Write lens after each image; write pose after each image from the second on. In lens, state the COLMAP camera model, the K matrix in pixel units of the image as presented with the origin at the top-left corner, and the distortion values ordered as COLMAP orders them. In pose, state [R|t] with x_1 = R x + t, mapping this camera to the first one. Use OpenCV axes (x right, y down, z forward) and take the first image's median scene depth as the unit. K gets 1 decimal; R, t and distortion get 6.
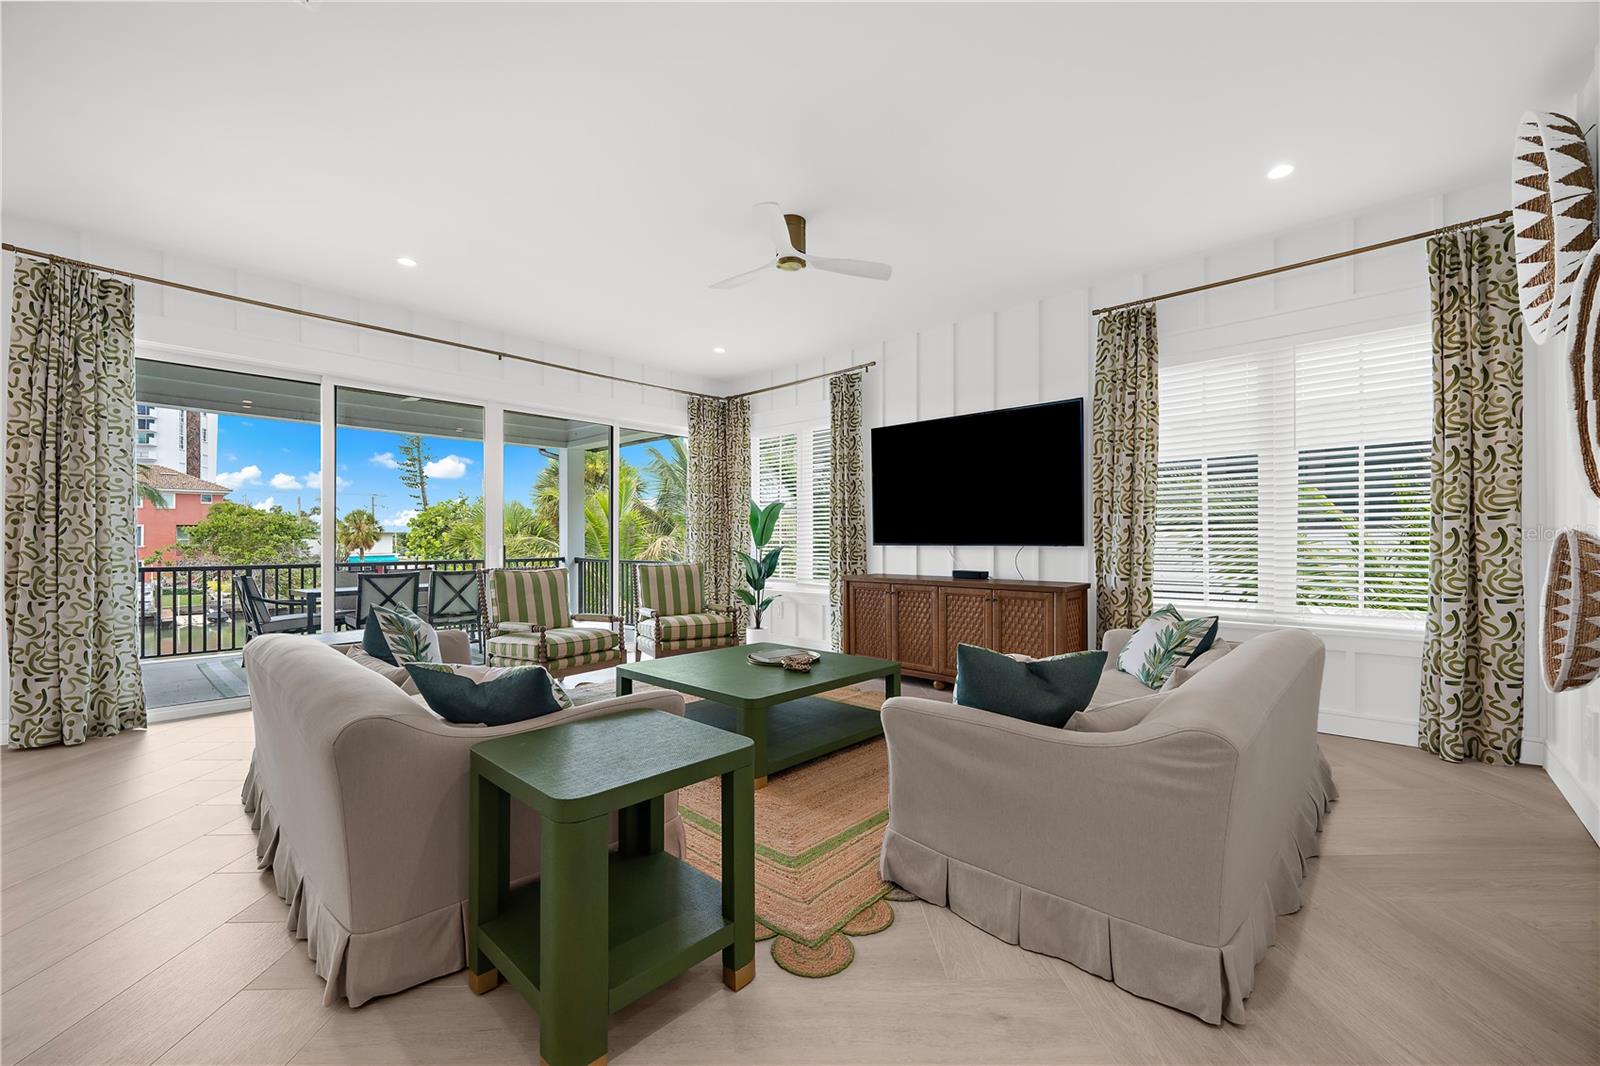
lens RADIAL K [[643.4, 0, 797.5], [0, 643.4, 538.2], [0, 0, 1]] dist [0.001636, -0.000891]
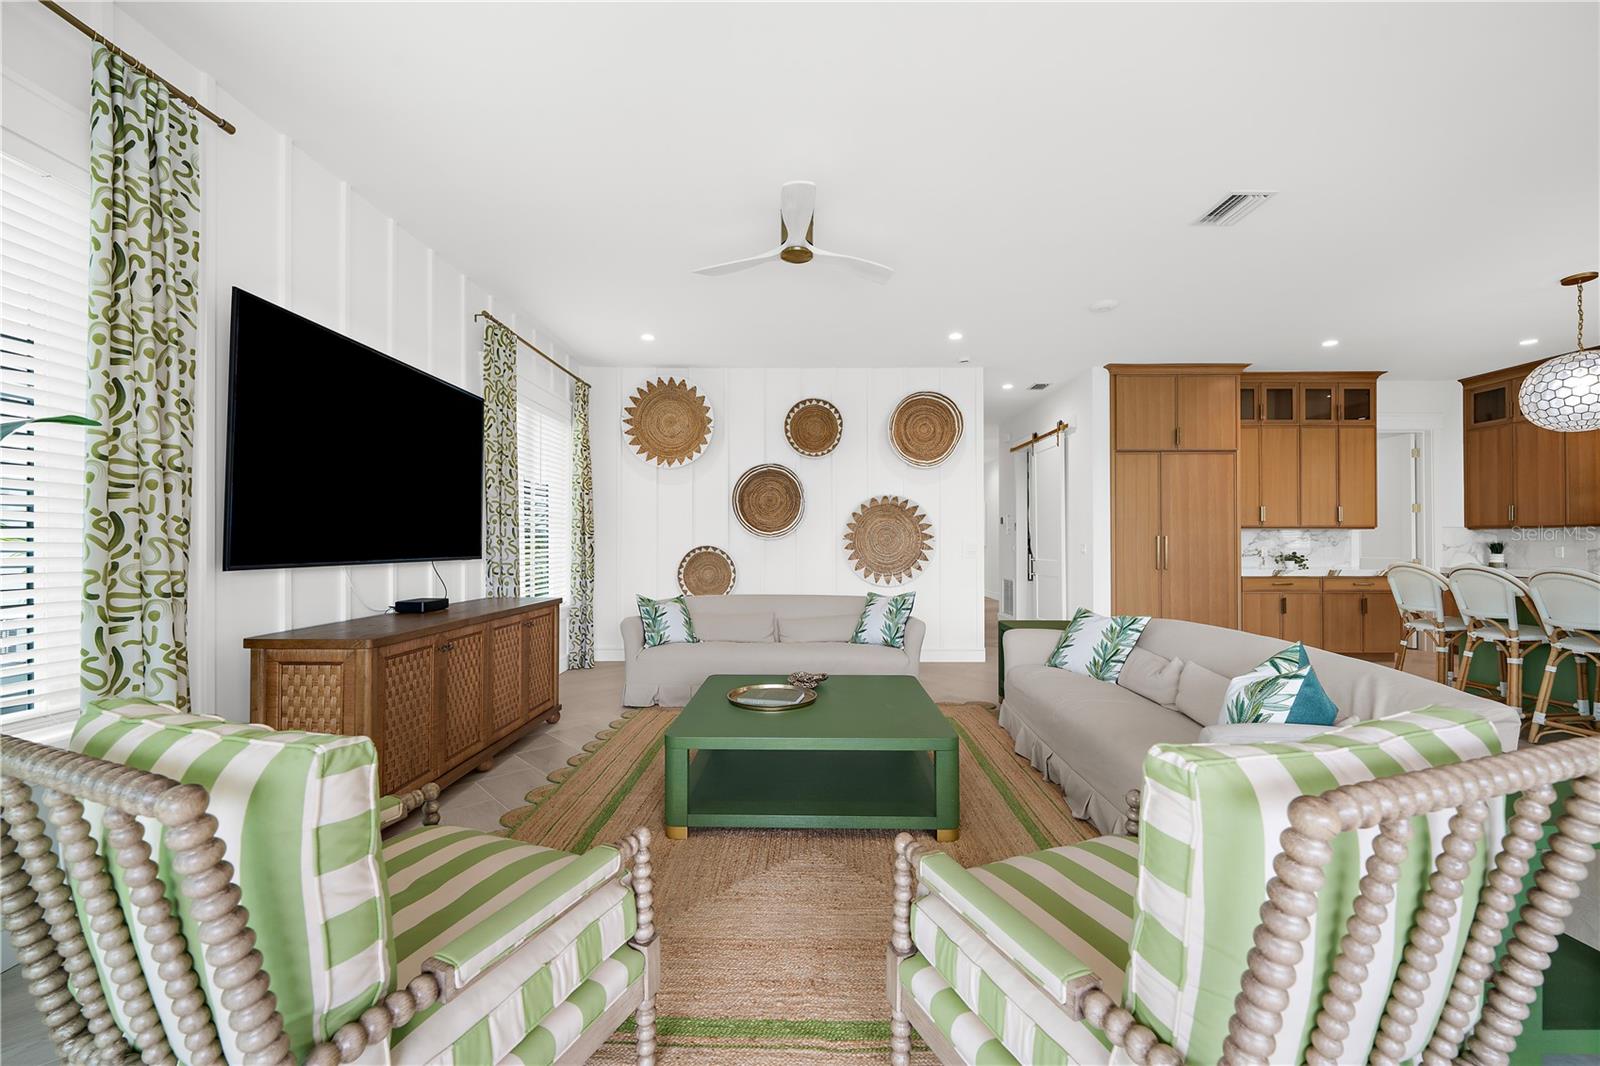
lens RADIAL K [[643.4, 0, 802.7], [0, 643.4, 539.8], [0, 0, 1]] dist [0.001636, -0.000891]
pose [[-0.679049, 0.006270, 0.734066, -0.508267], [0.000035, 0.999964, -0.008509, -0.006321], [-0.734093, -0.005752, -0.679025, 1.187740]]
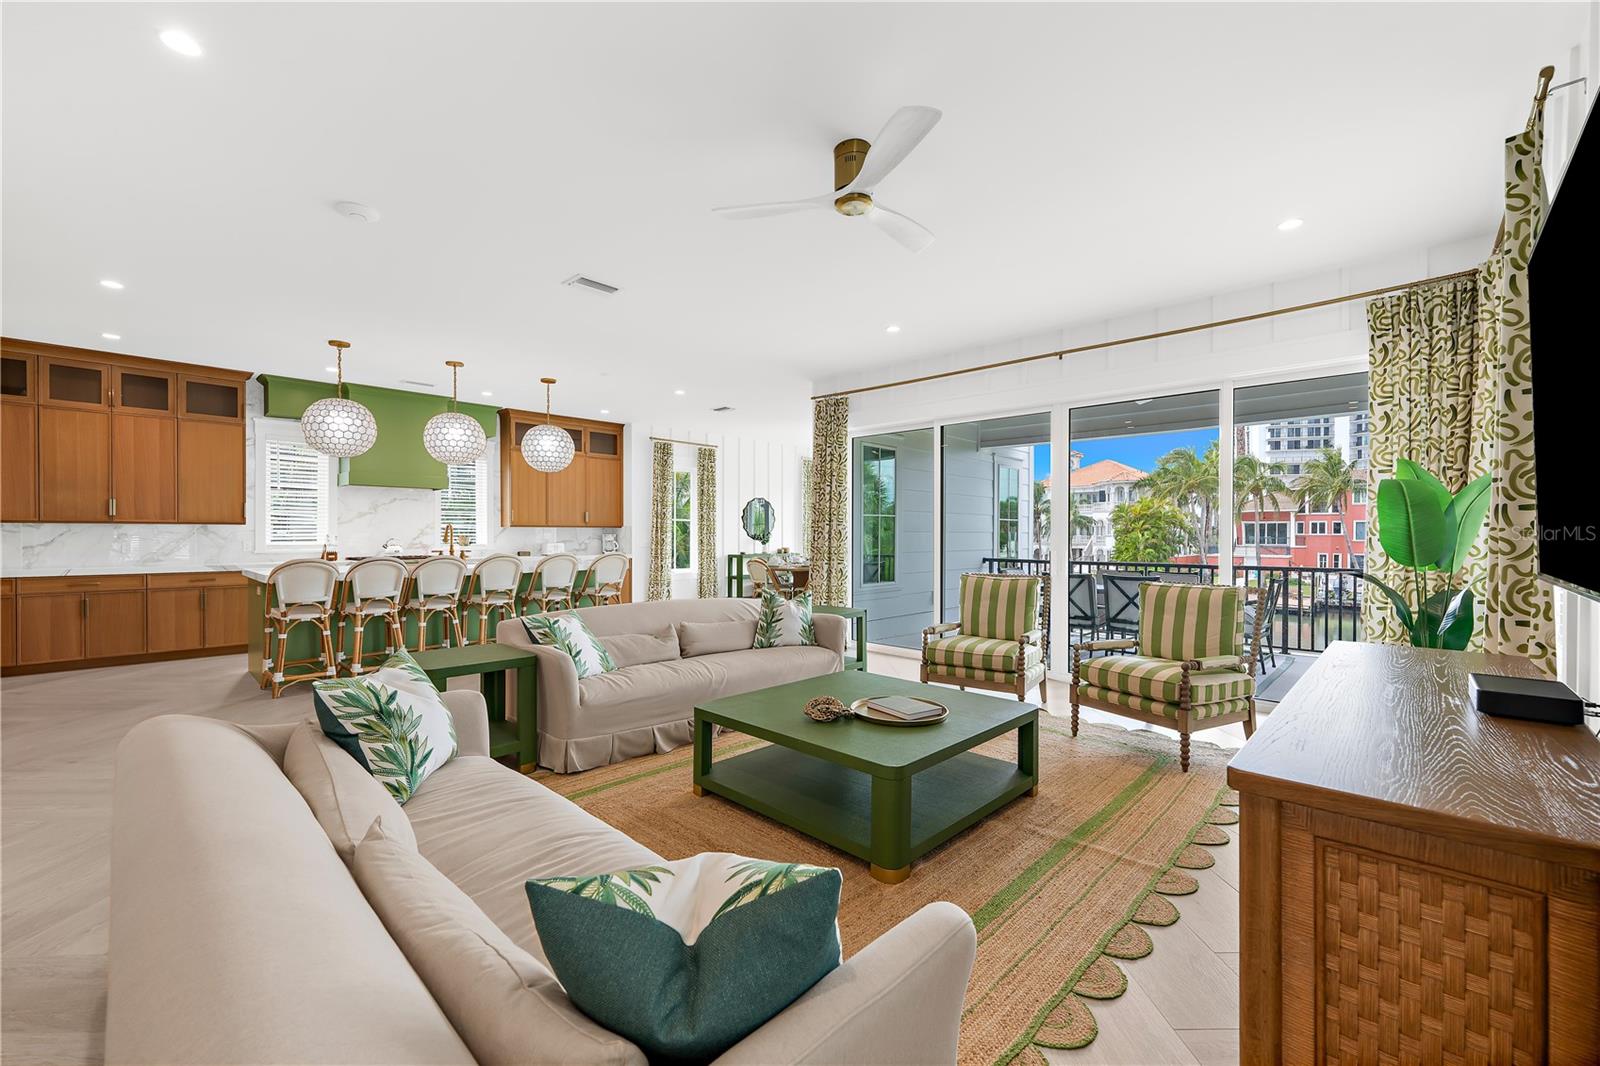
lens RADIAL K [[643.4, 0, 803.7], [0, 643.4, 538.3], [0, 0, 1]] dist [0.001636, -0.000891]
pose [[-0.001669, 0.008577, -0.999962, 0.569979], [0.002759, 0.999959, 0.008572, -0.019120], [0.999995, -0.002745, -0.001693, 0.689493]]
